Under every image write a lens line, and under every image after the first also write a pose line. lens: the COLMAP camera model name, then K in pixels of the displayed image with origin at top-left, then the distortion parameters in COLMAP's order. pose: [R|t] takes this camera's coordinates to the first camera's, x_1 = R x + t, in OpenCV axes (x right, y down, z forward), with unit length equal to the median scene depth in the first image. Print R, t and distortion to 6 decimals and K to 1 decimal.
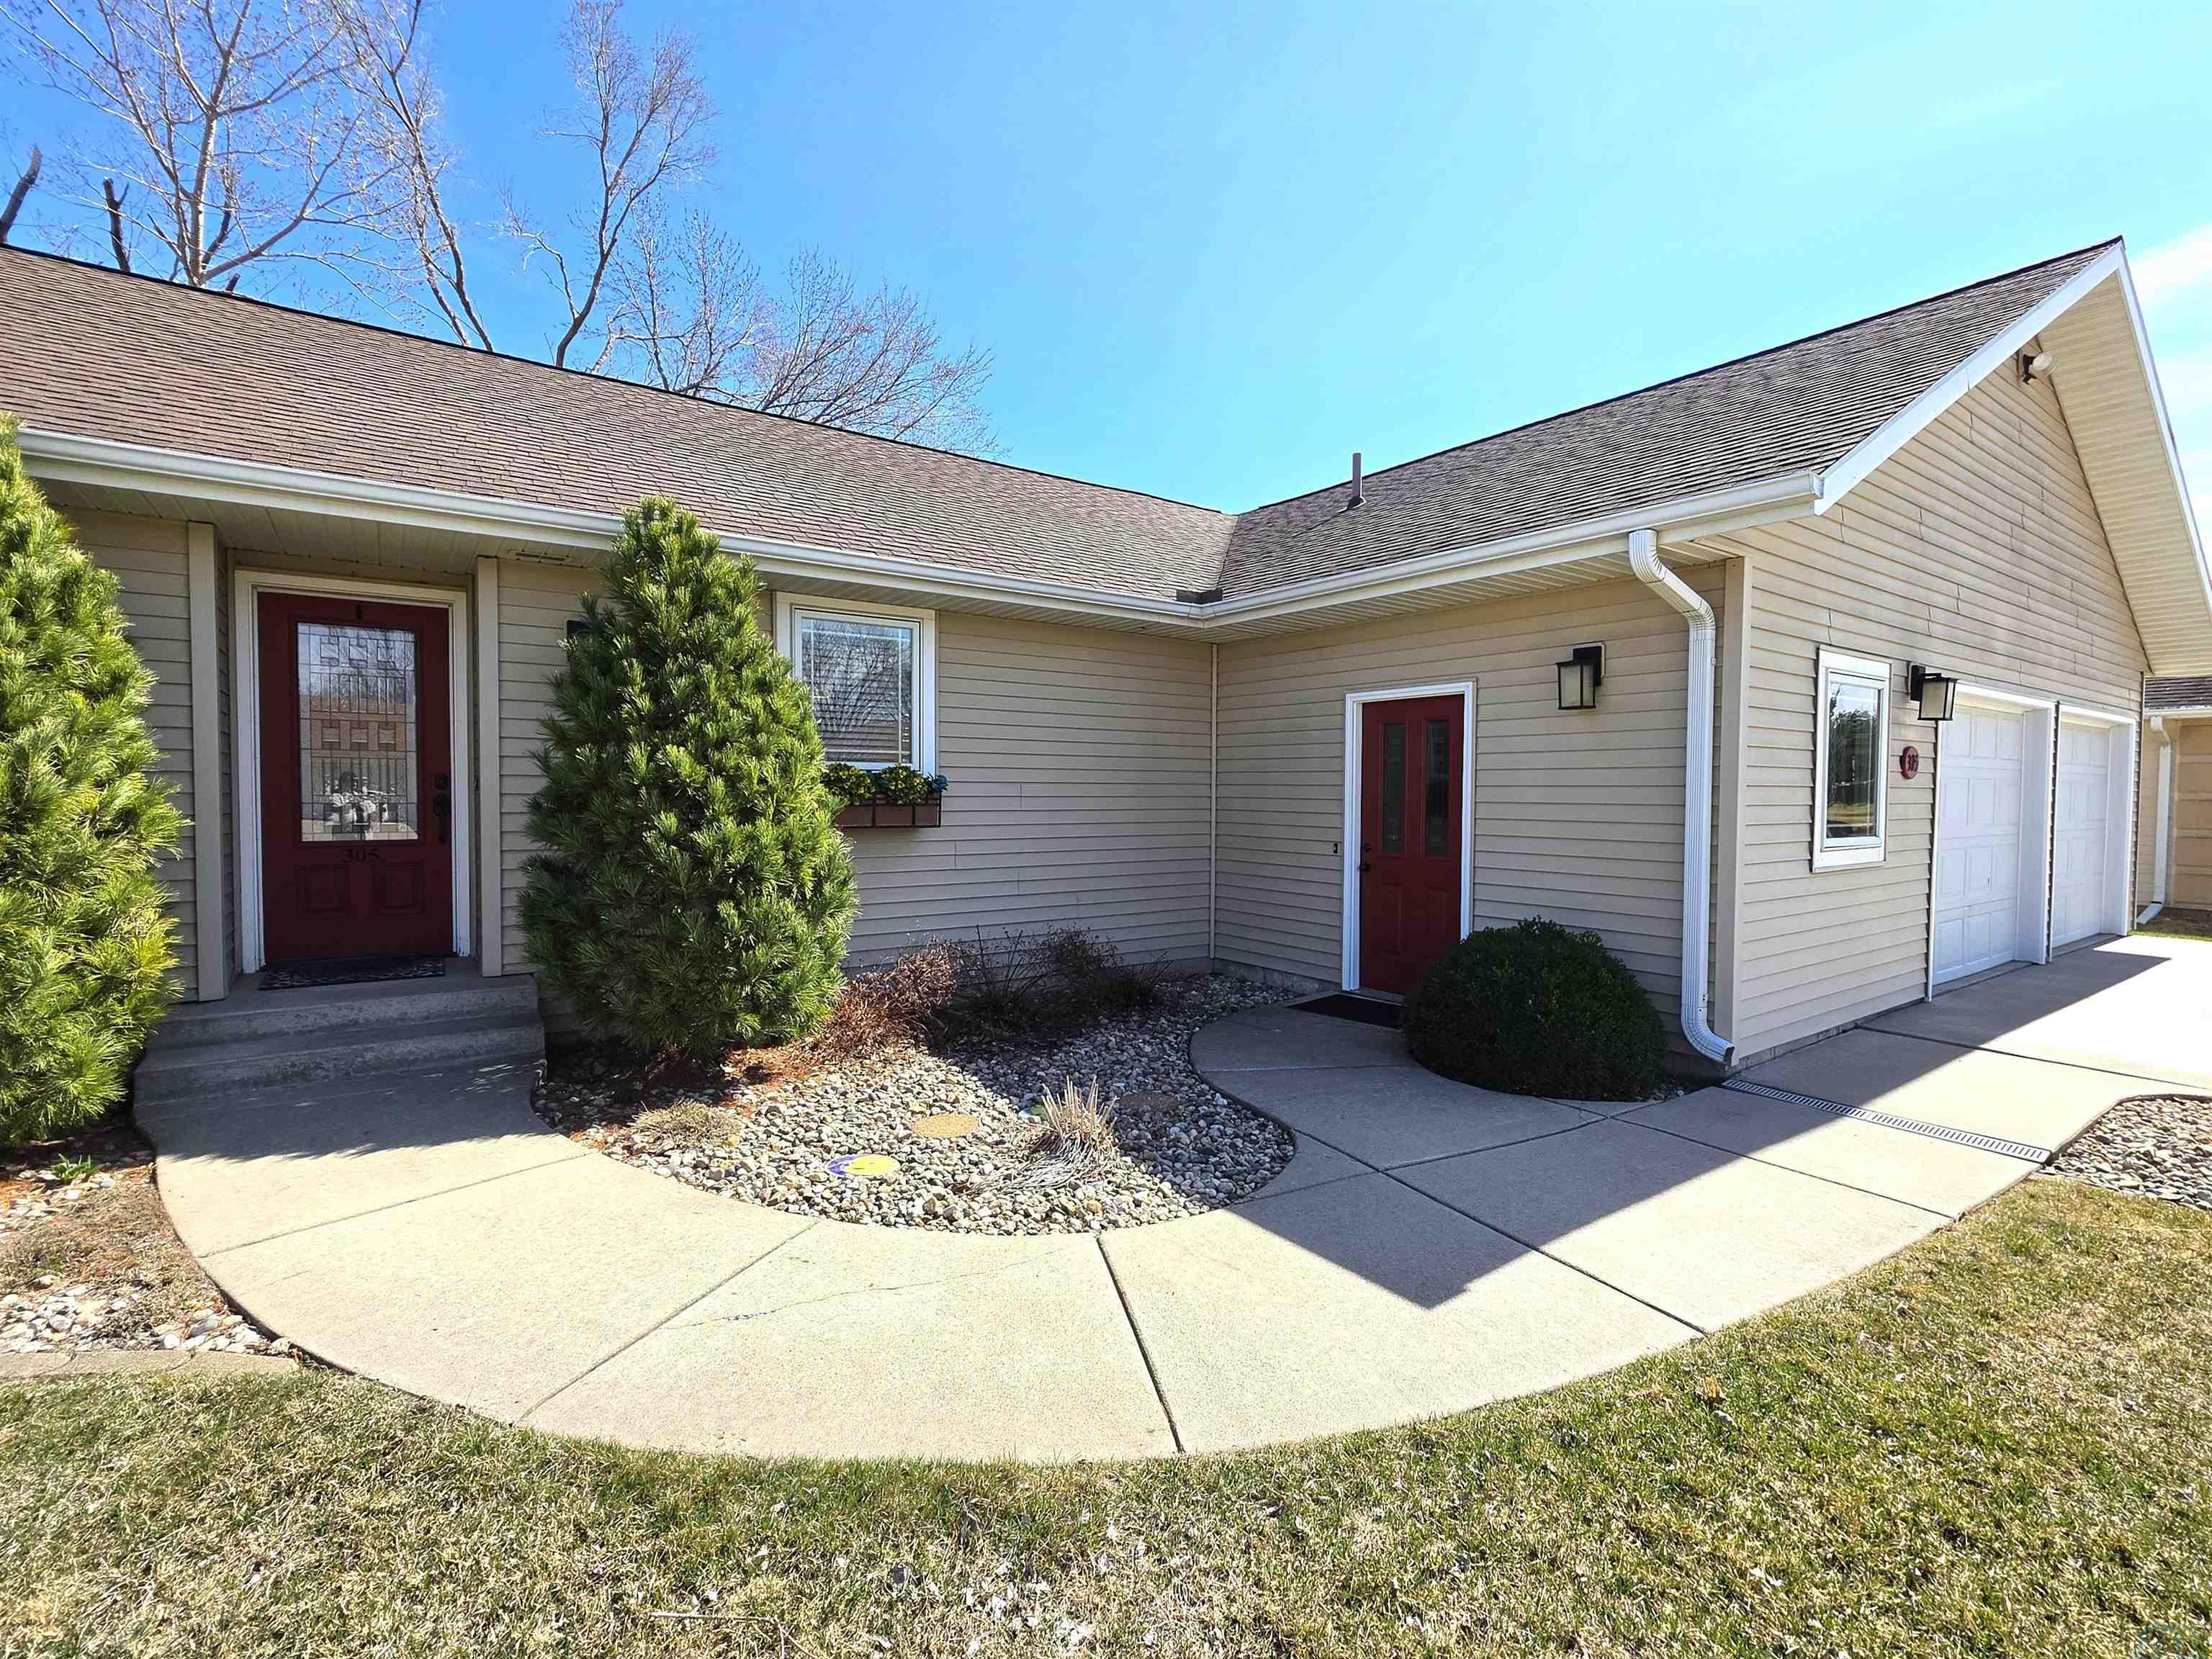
lens RADIAL K [[993.2, 0, 1106.0], [0, 993.2, 829.5], [0, 0, 1]] dist [0.002311, 0.000349]
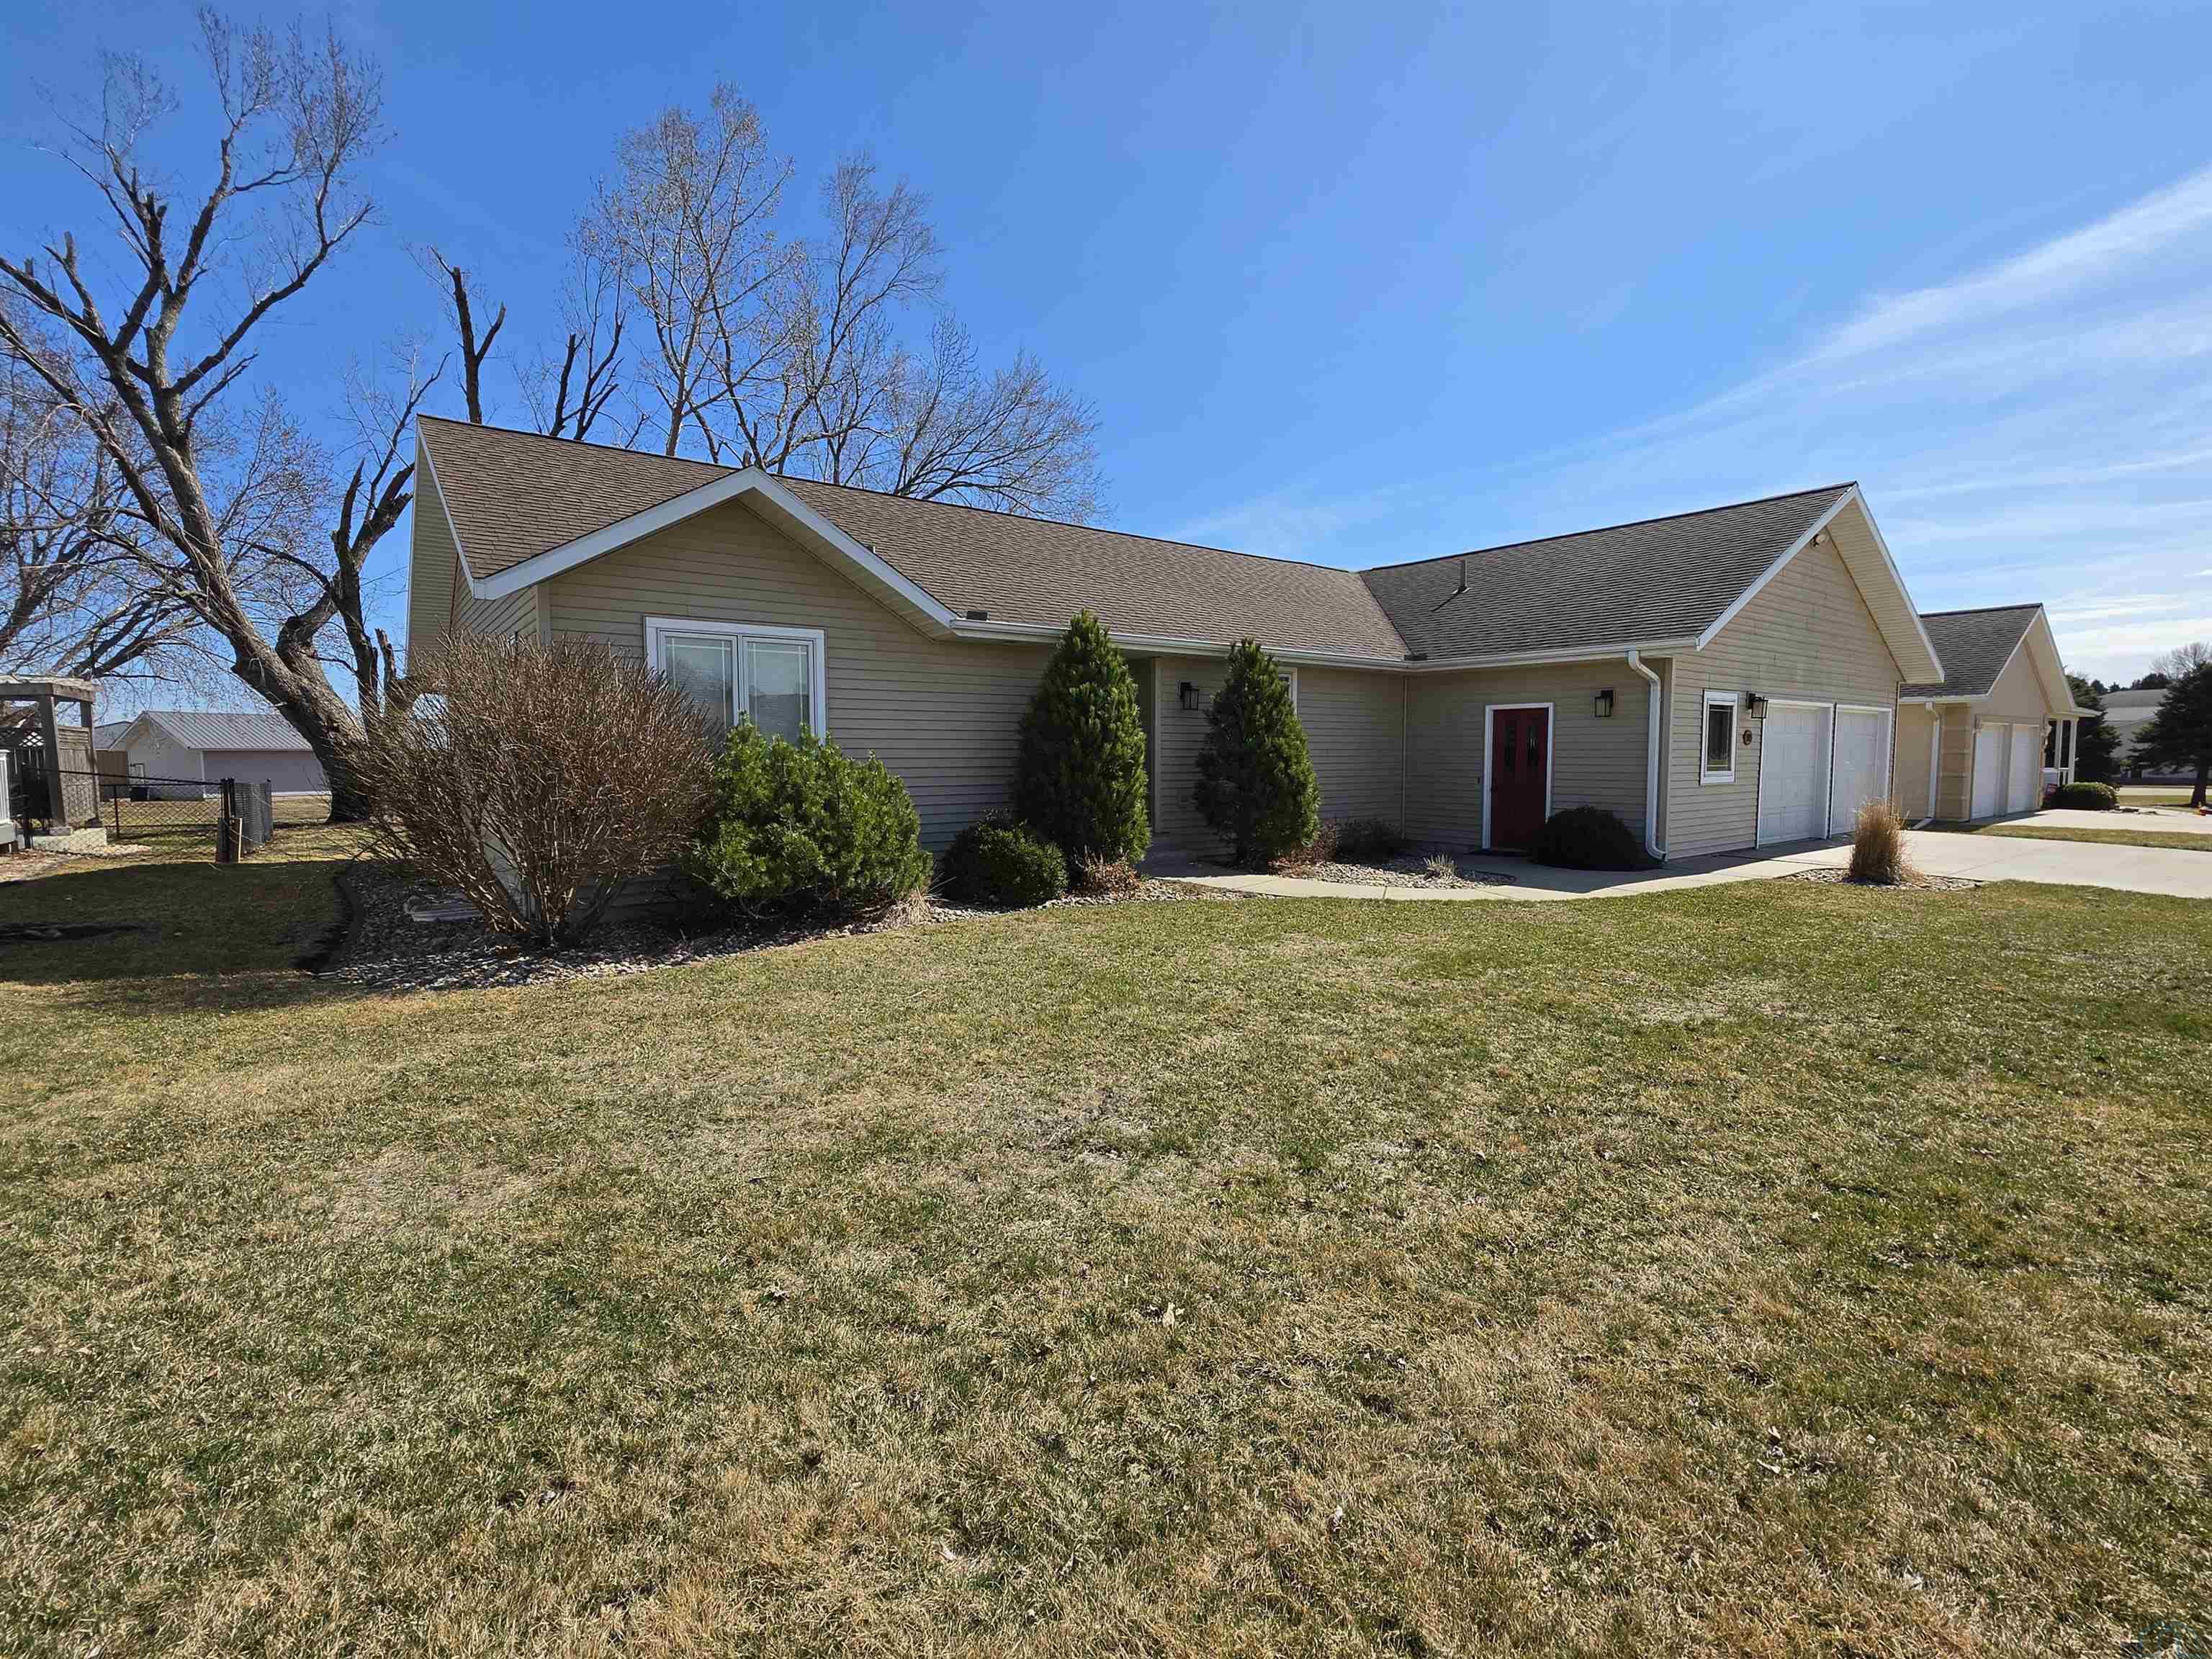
lens RADIAL K [[930.9, 0, 1106.0], [0, 930.9, 829.5], [0, 0, 1]] dist [-0.008318, -0.000328]
pose [[0.999880, -0.009477, 0.012244, -0.647219], [0.008939, 0.999023, 0.043284, 0.035021], [-0.012642, -0.043170, 0.998988, -1.055087]]
